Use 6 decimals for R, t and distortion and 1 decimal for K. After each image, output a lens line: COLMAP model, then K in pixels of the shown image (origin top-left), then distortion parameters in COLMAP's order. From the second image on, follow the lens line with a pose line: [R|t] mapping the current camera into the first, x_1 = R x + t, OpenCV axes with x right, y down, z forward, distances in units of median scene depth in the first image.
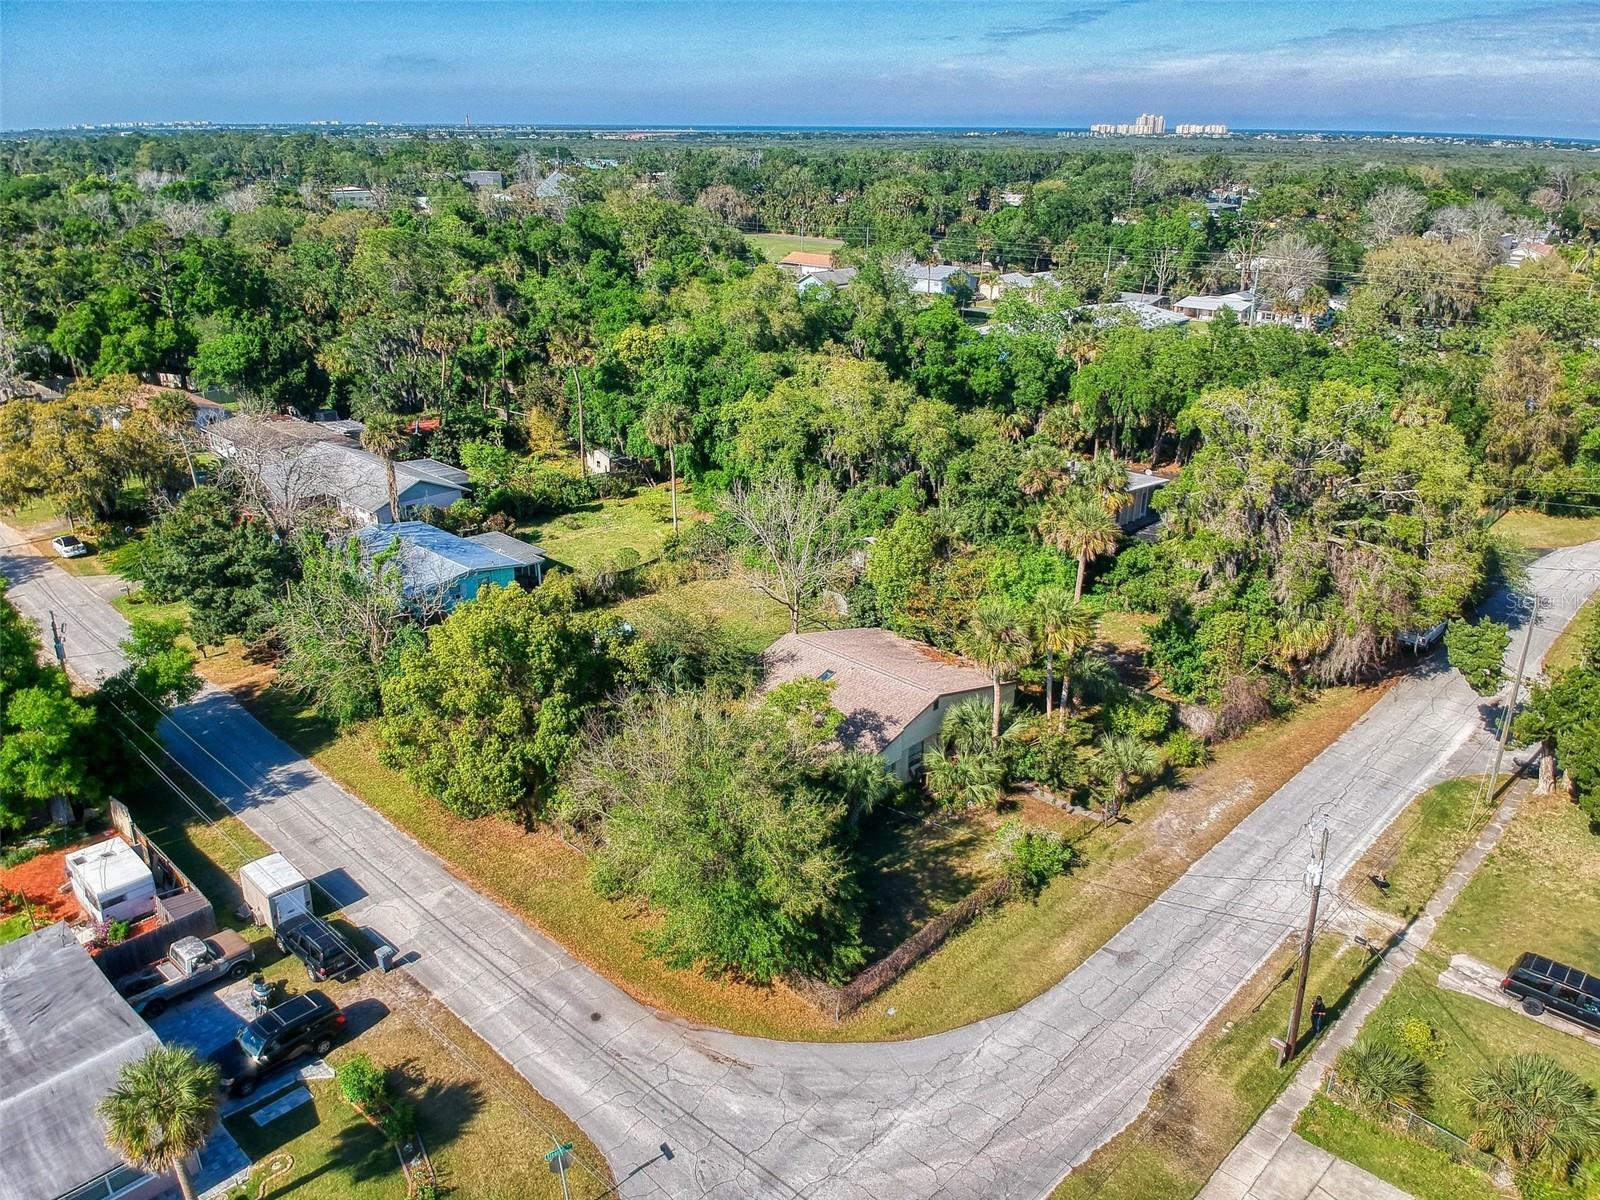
lens RADIAL K [[1184.3, 0, 806.6], [0, 1184.3, 583.8], [0, 0, 1]] dist [0.043837, -0.097172]
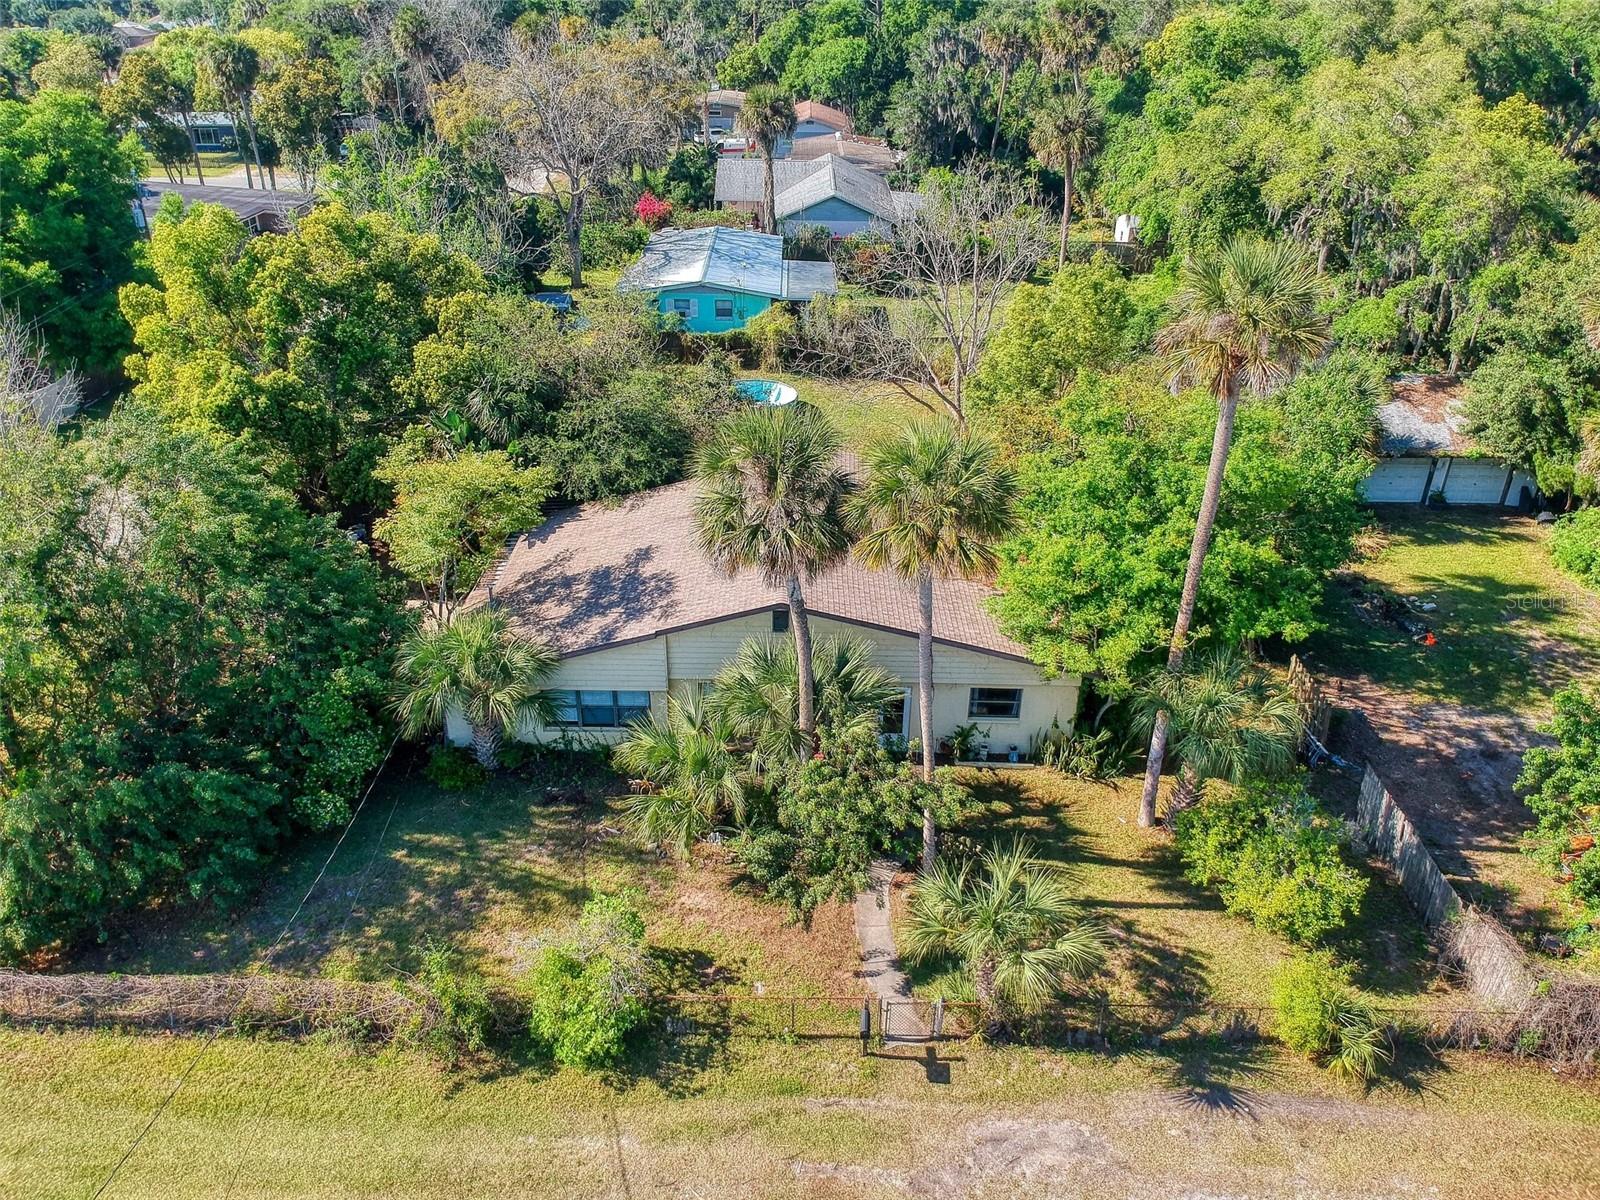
lens RADIAL K [[1184.3, 0, 808.4], [0, 1184.3, 586.5], [0, 0, 1]] dist [0.043837, -0.097172]
pose [[0.687998, 0.342797, -0.639647, 0.422386], [-0.268983, 0.939081, 0.213952, -0.013134], [0.674022, 0.024856, 0.738293, 0.684326]]
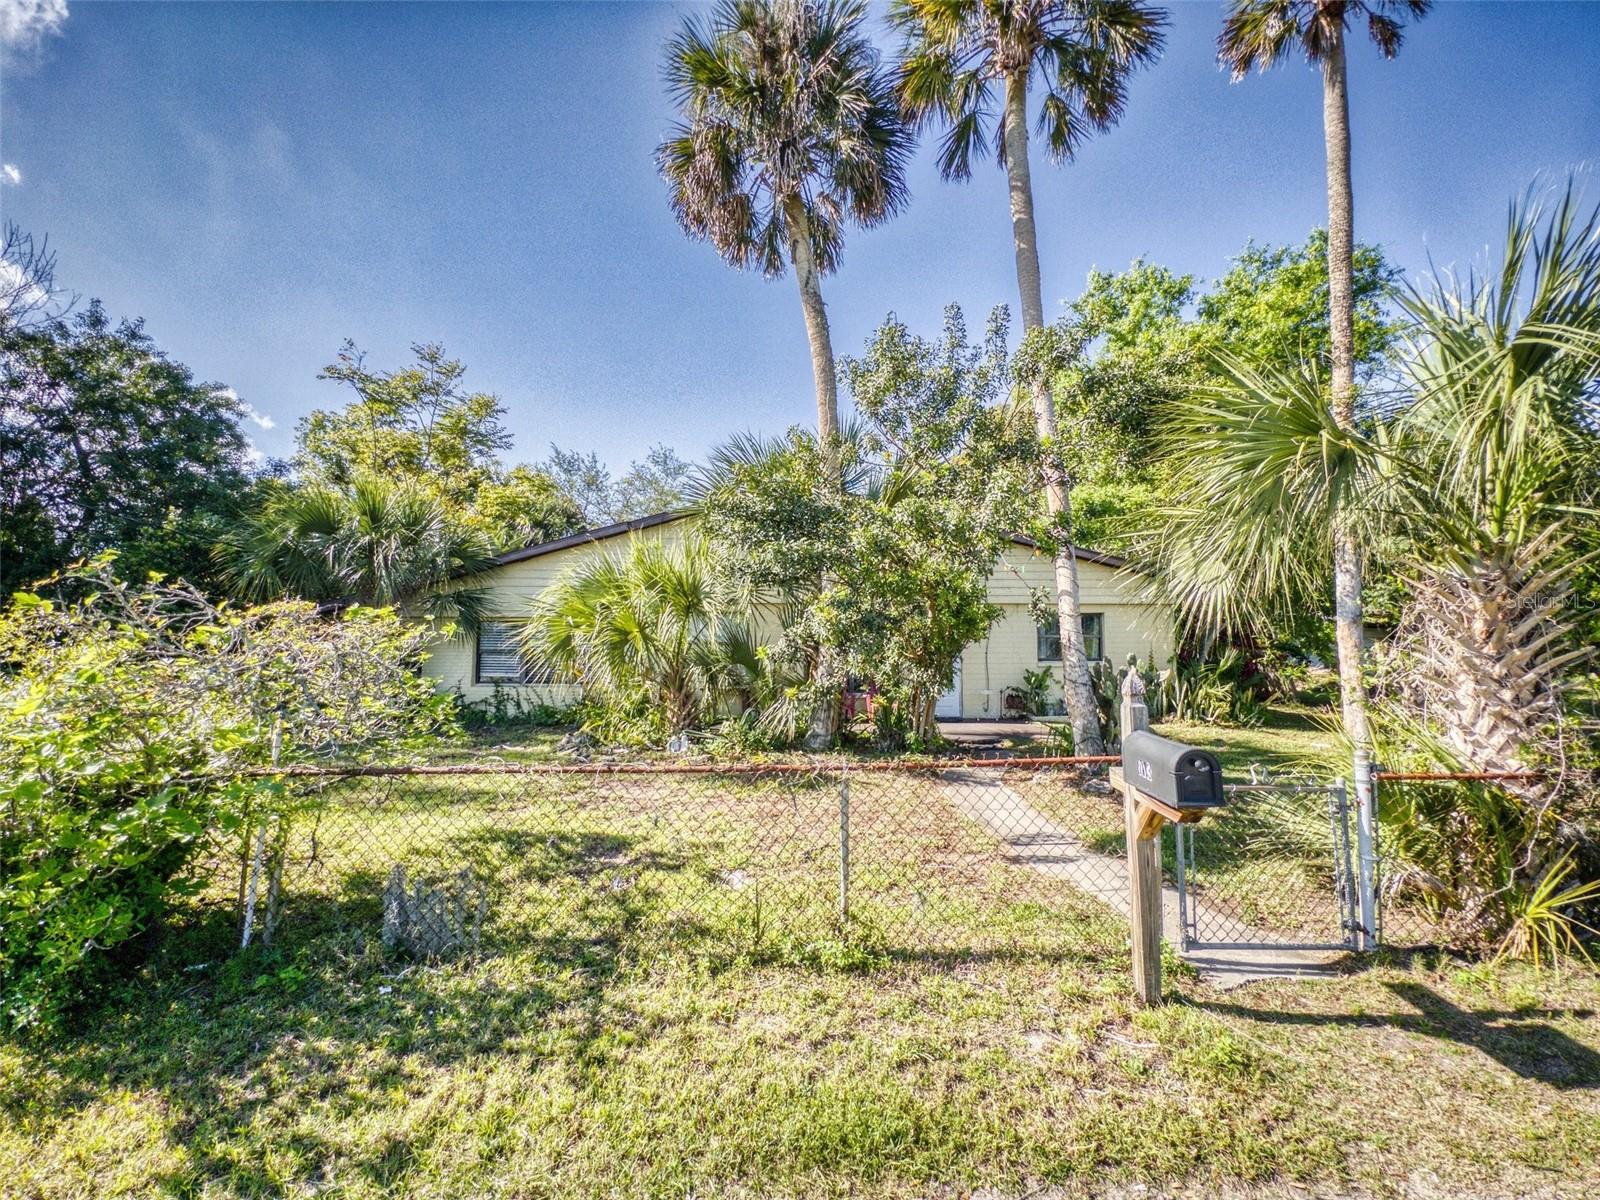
lens RADIAL K [[637.5, 0, 796.4], [0, 637.5, 601.1], [0, 0, 1]] dist [-0.009181, 0.001724]
pose [[0.687771, -0.062537, -0.723229, 0.263736], [-0.256186, 0.911270, -0.322422, 0.195360], [0.679220, 0.407033, 0.610724, 0.916265]]
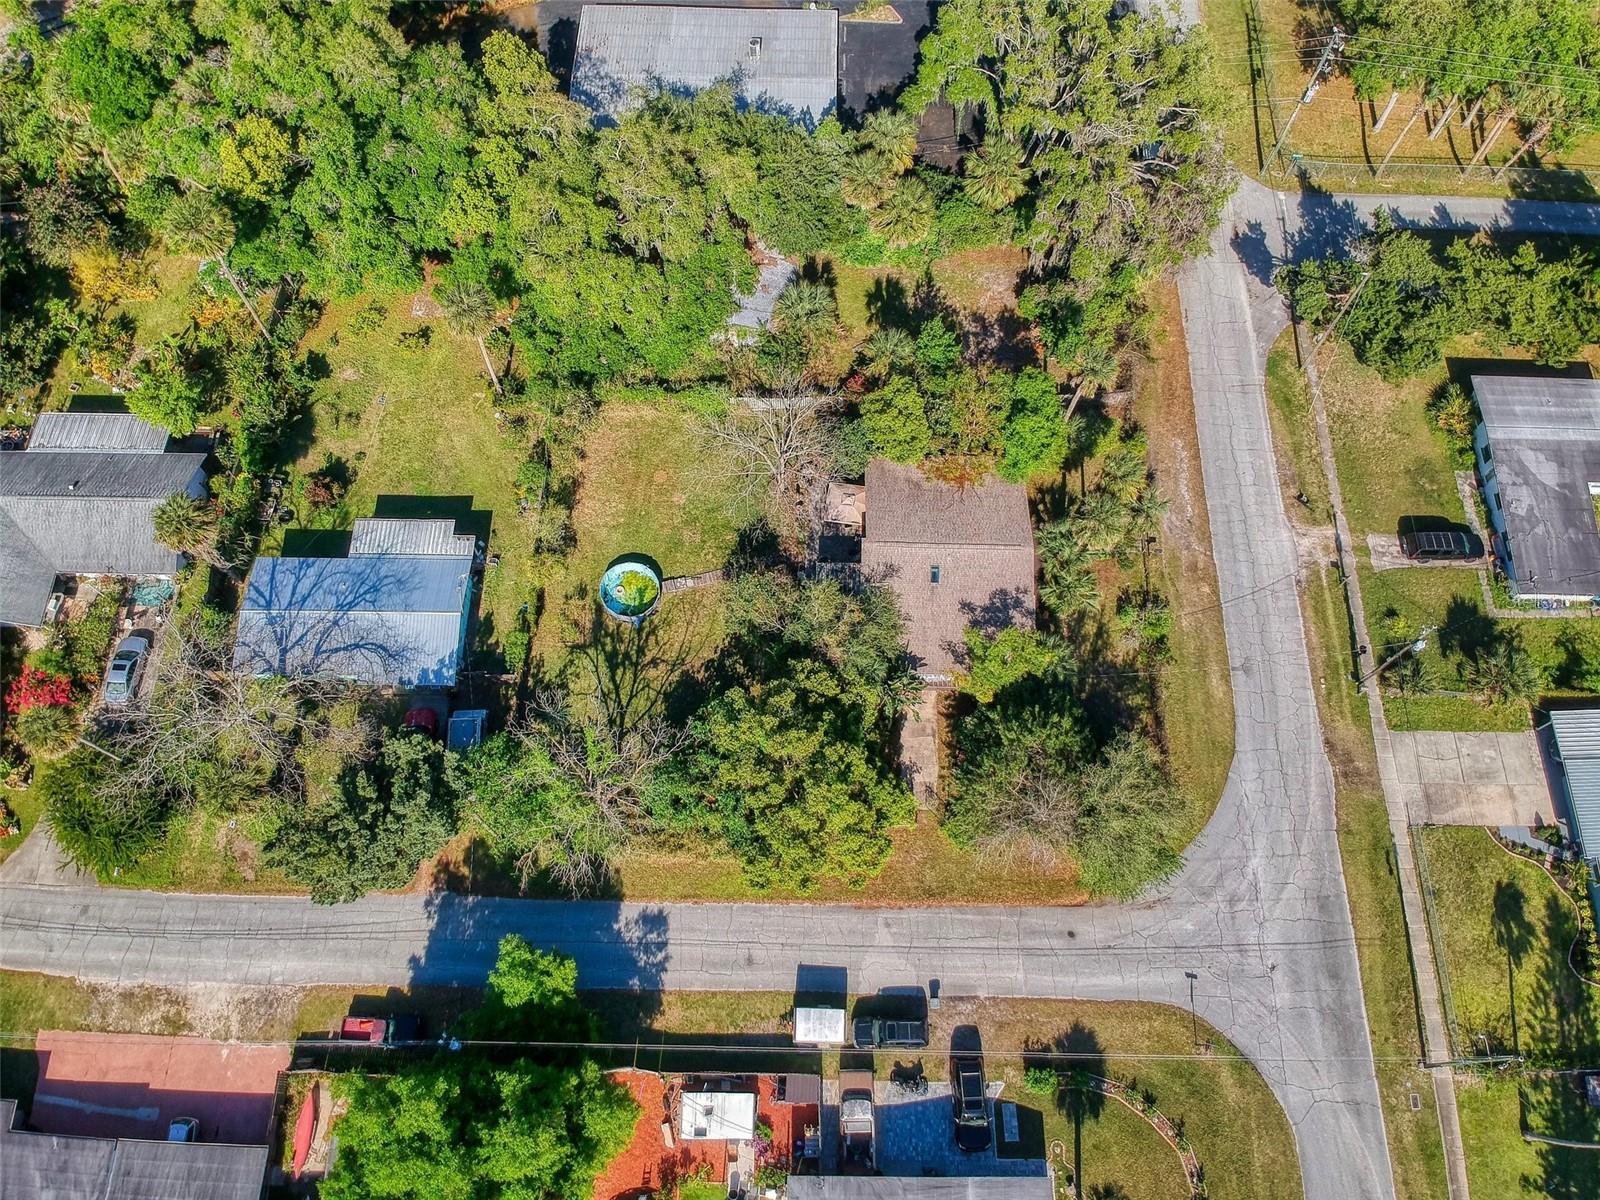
lens RADIAL K [[1184.3, 0, 808.8], [0, 1184.3, 571.1], [0, 0, 1]] dist [0.043837, -0.097172]
pose [[0.737882, -0.610946, 0.286836, -0.451879], [0.232465, 0.629038, 0.741803, -0.902584], [-0.633632, -0.480684, 0.606179, 0.383222]]
